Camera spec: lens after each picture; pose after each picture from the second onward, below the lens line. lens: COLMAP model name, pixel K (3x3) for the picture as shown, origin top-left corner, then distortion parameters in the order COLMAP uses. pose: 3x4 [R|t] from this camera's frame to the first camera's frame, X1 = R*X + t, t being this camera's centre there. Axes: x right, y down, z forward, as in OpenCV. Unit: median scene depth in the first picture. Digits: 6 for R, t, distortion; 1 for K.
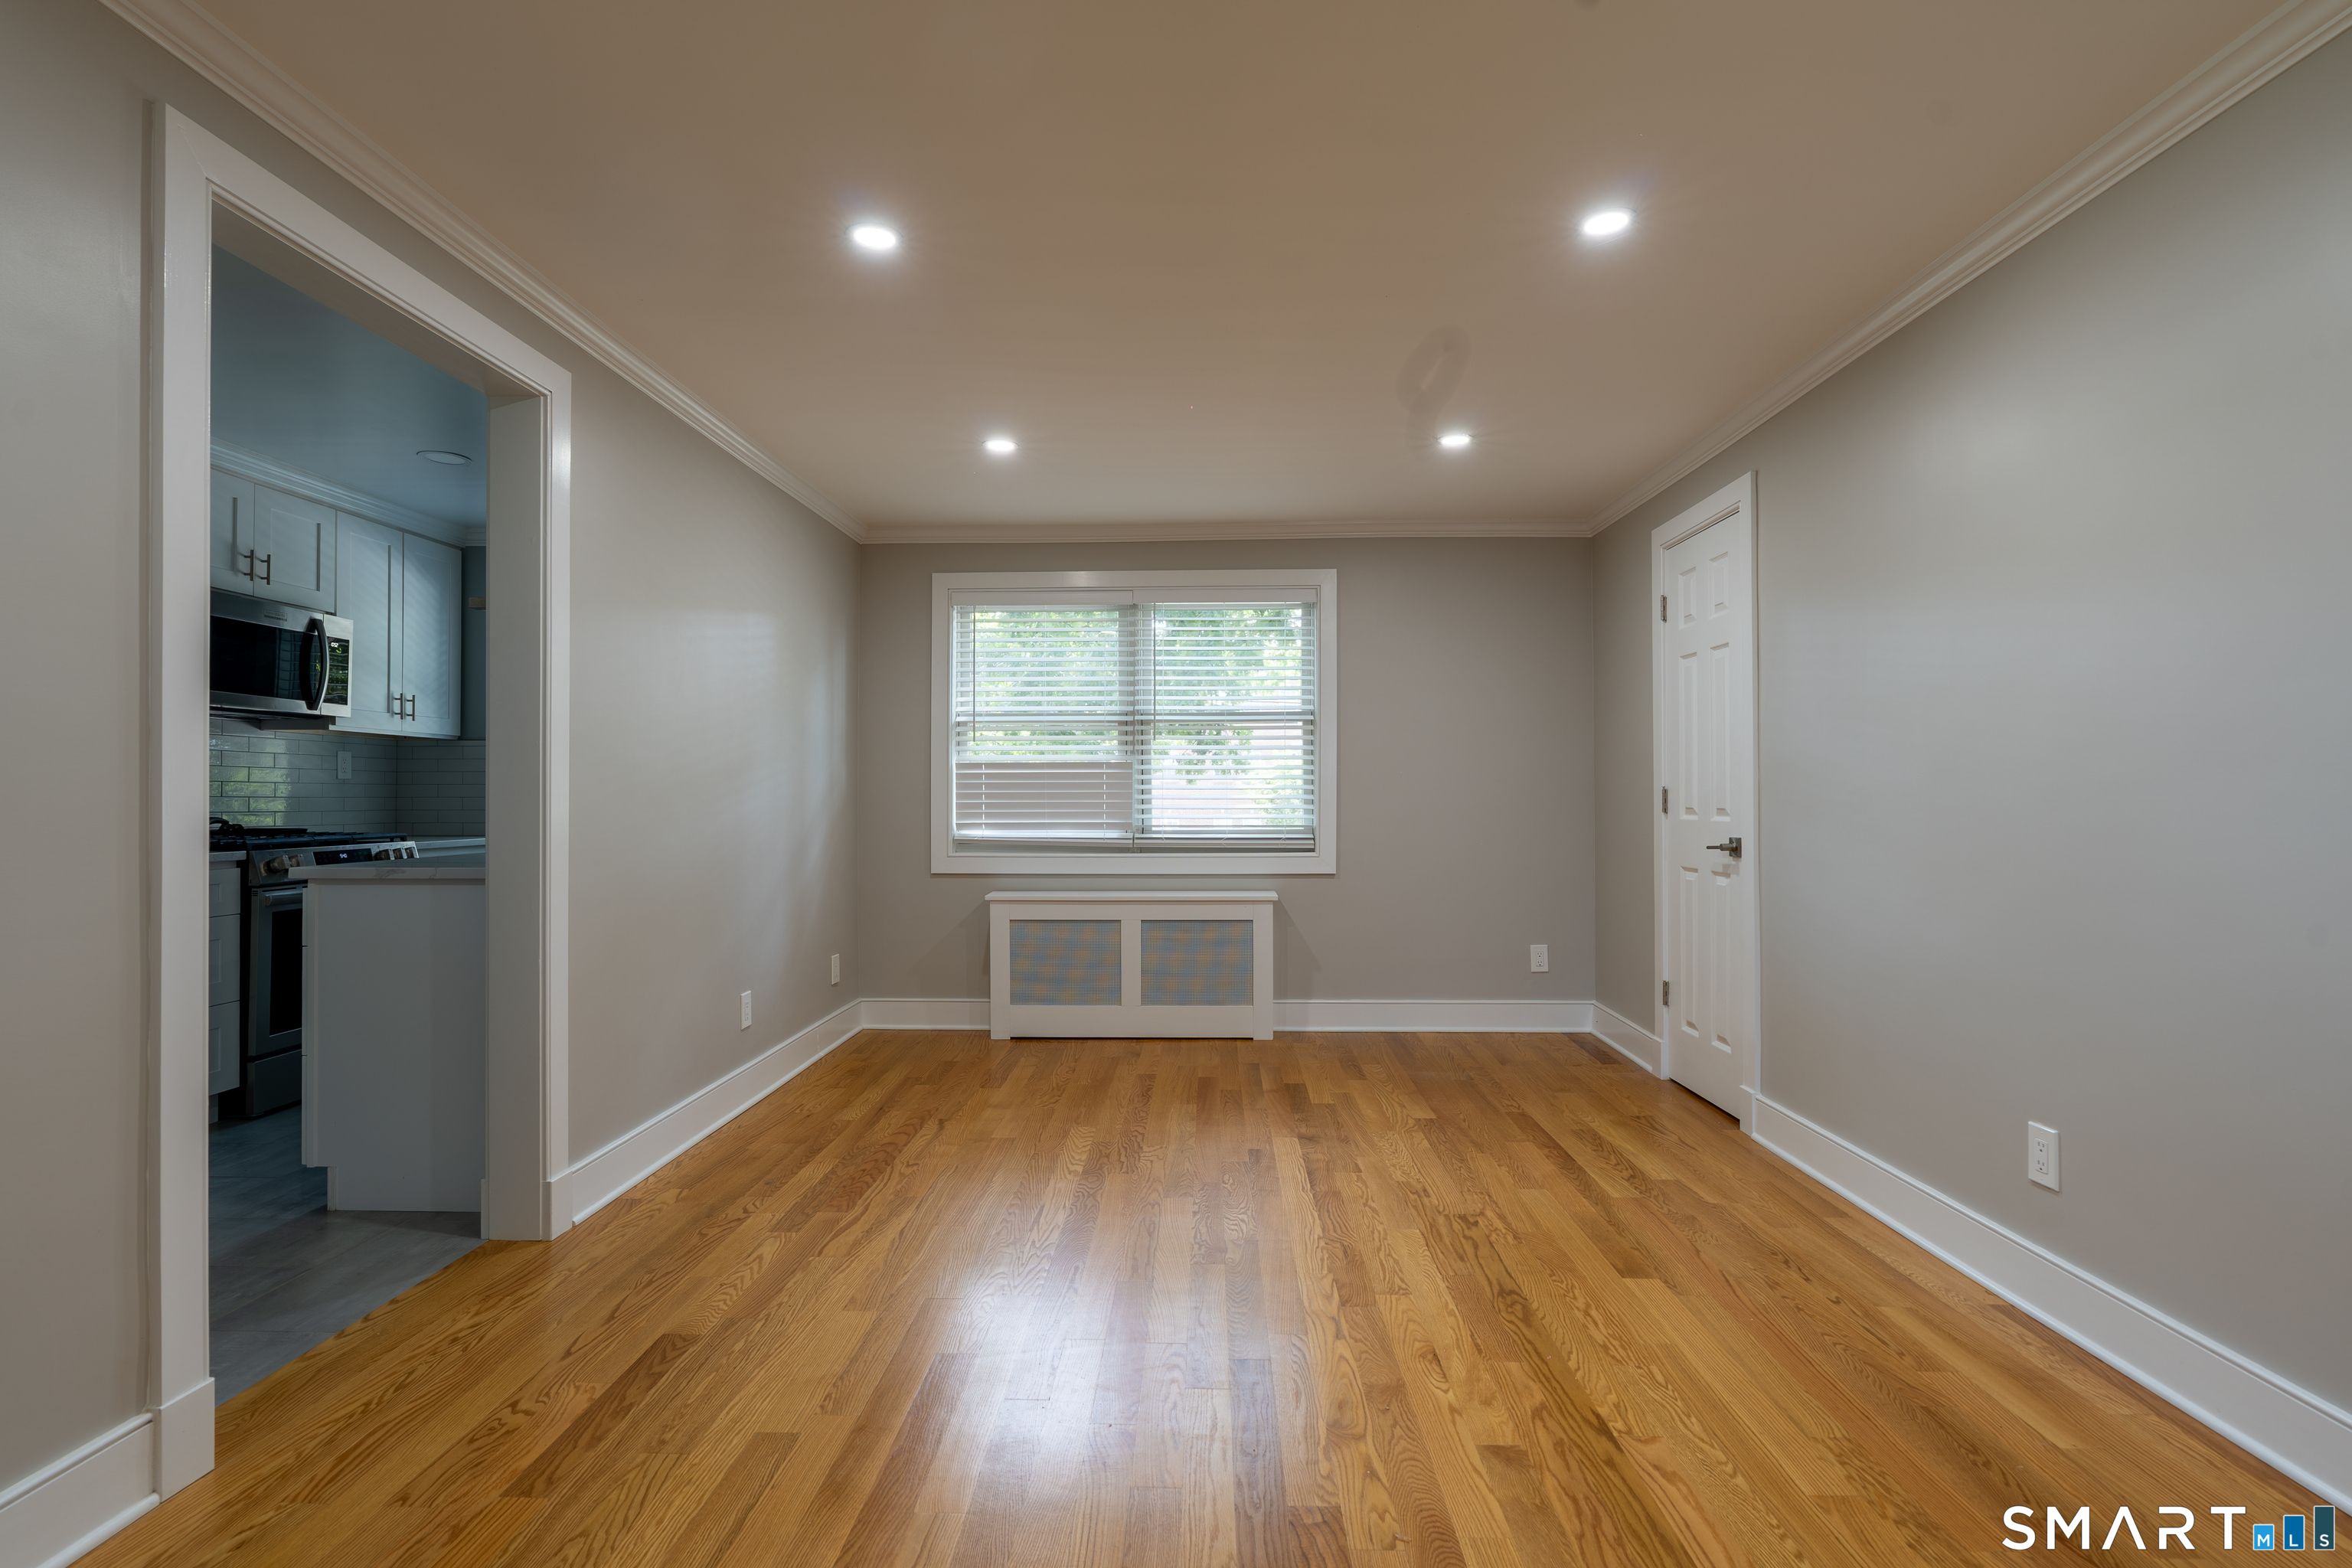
lens RADIAL K [[1112.2, 0, 1176.0], [0, 1112.2, 788.4], [0, 0, 1]] dist [-0.002607, 0.000719]
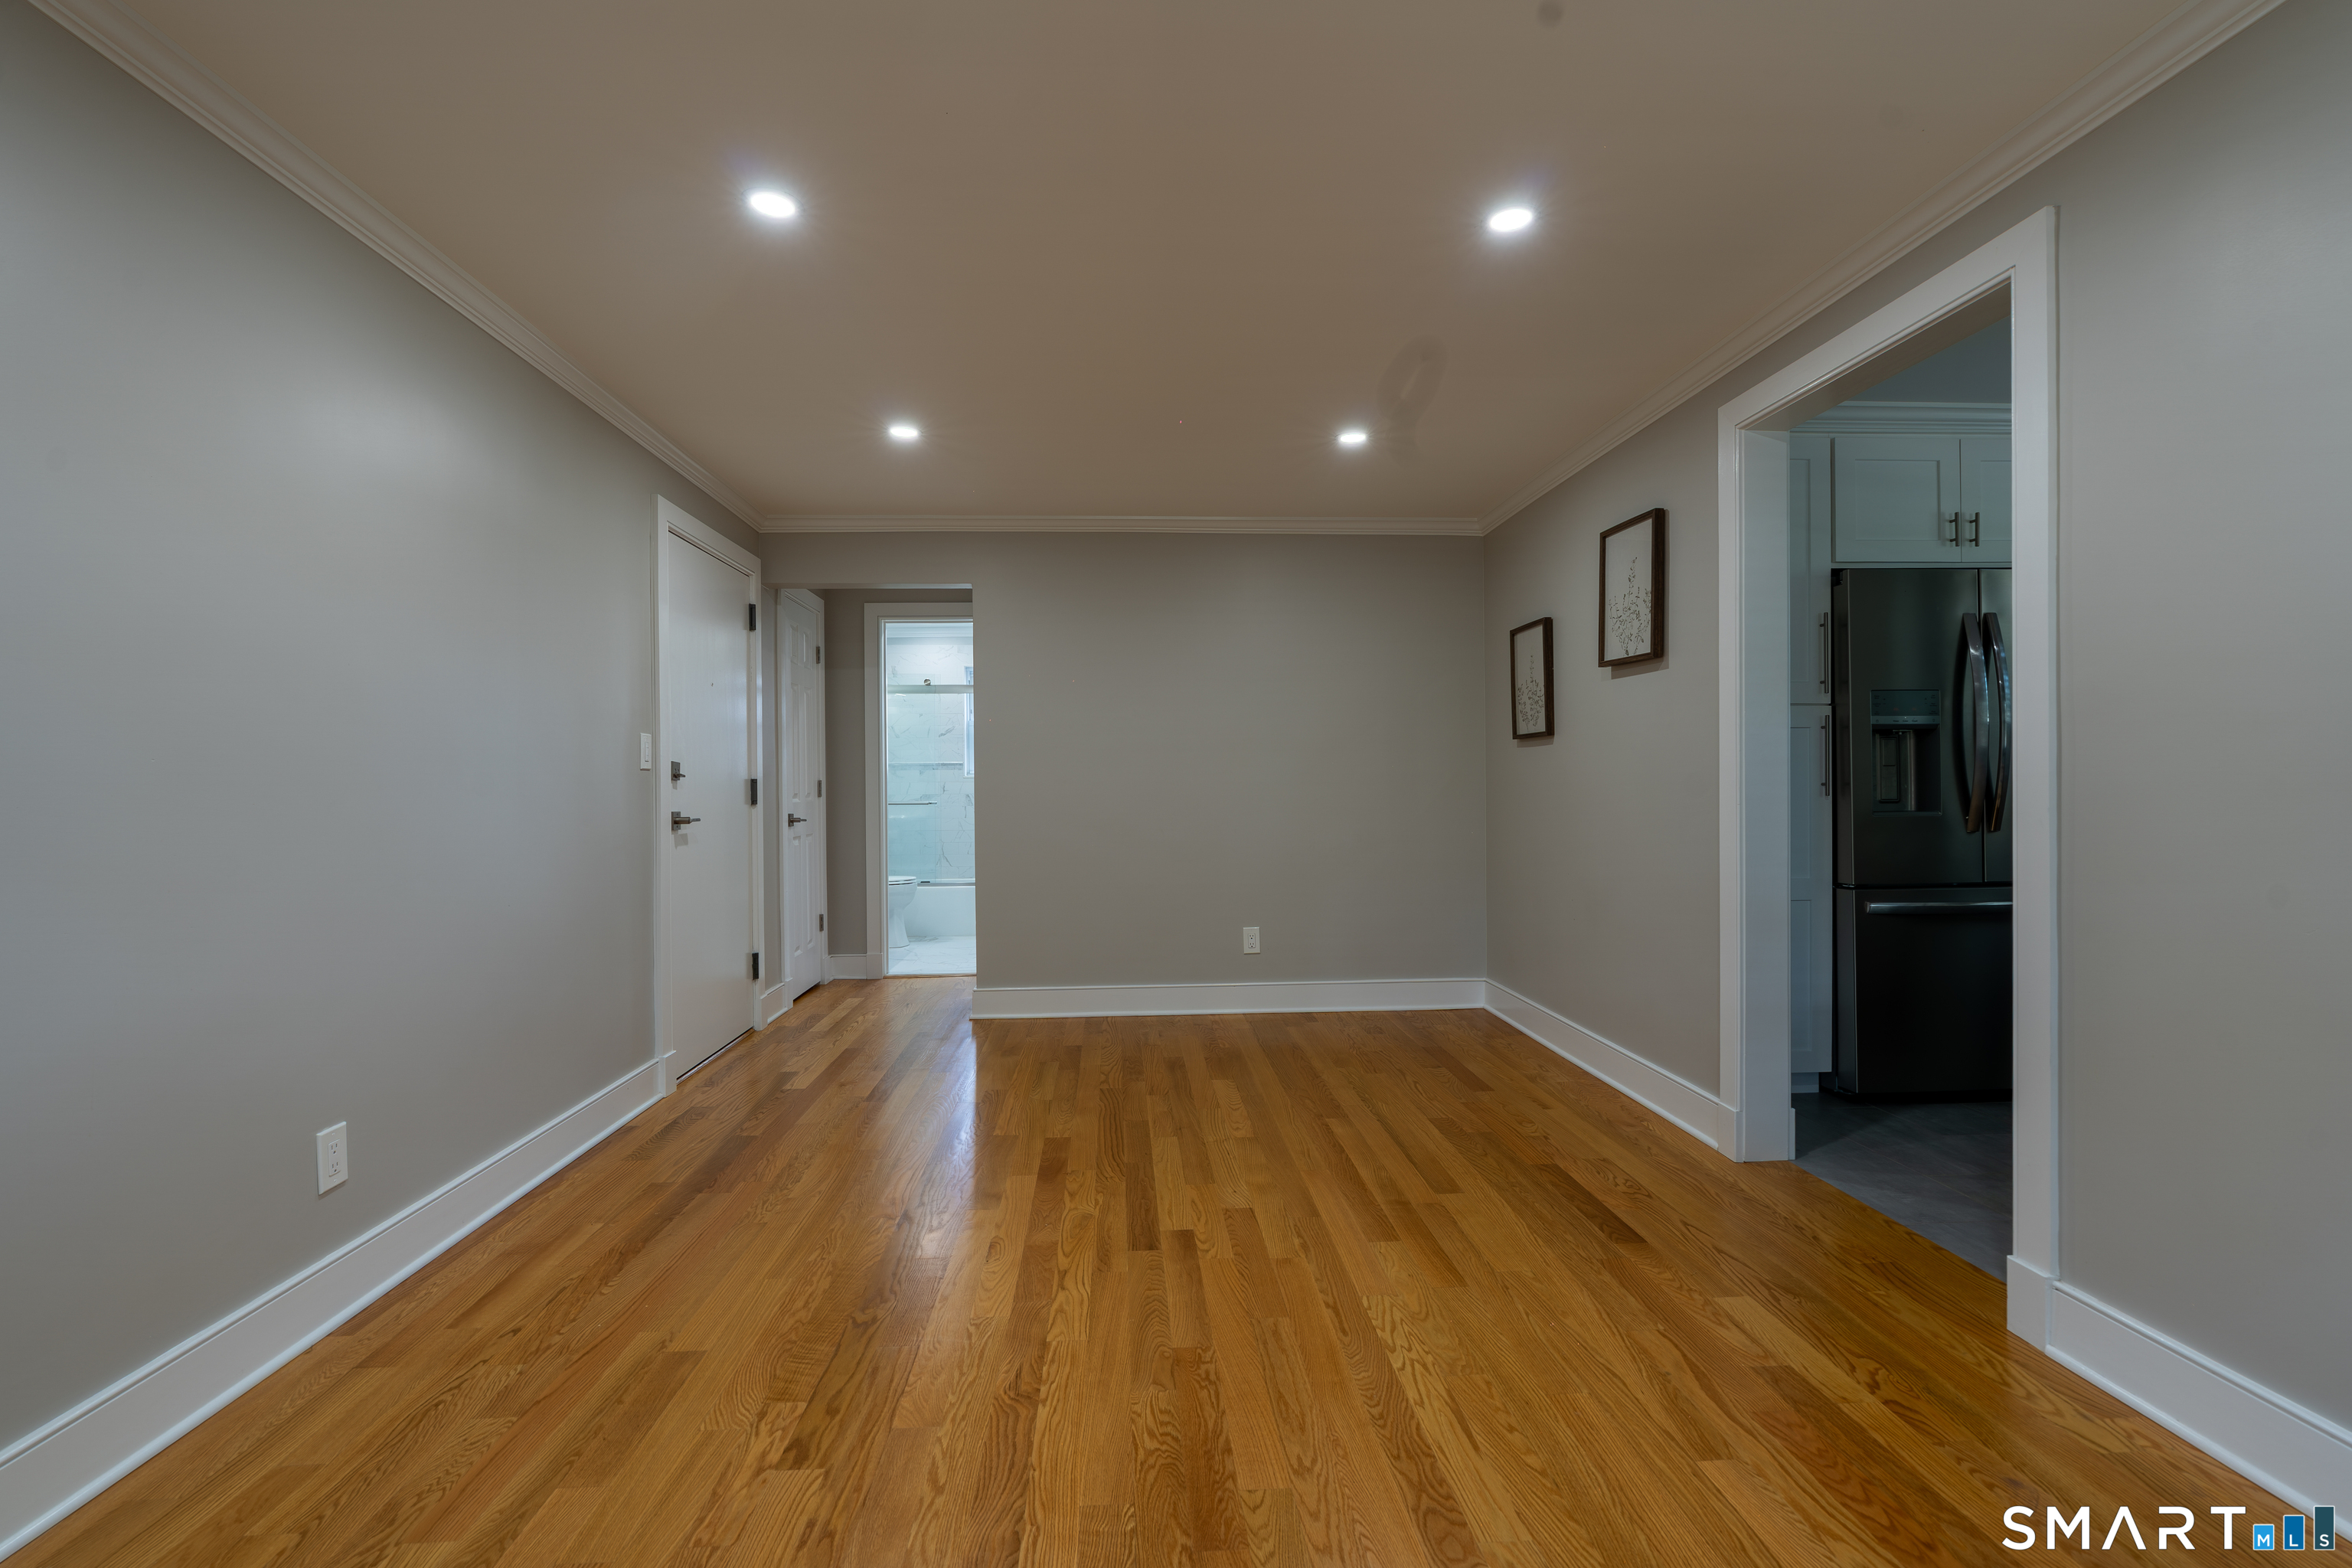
lens RADIAL K [[1059.1, 0, 1181.8], [0, 1059.1, 794.5], [0, 0, 1]] dist [-0.001313, 0.000179]
pose [[-0.995740, 0.008796, -0.091789, 0.067648], [0.008519, 0.999958, 0.003417, 0.007786], [0.091815, 0.002621, -0.995773, 1.143110]]
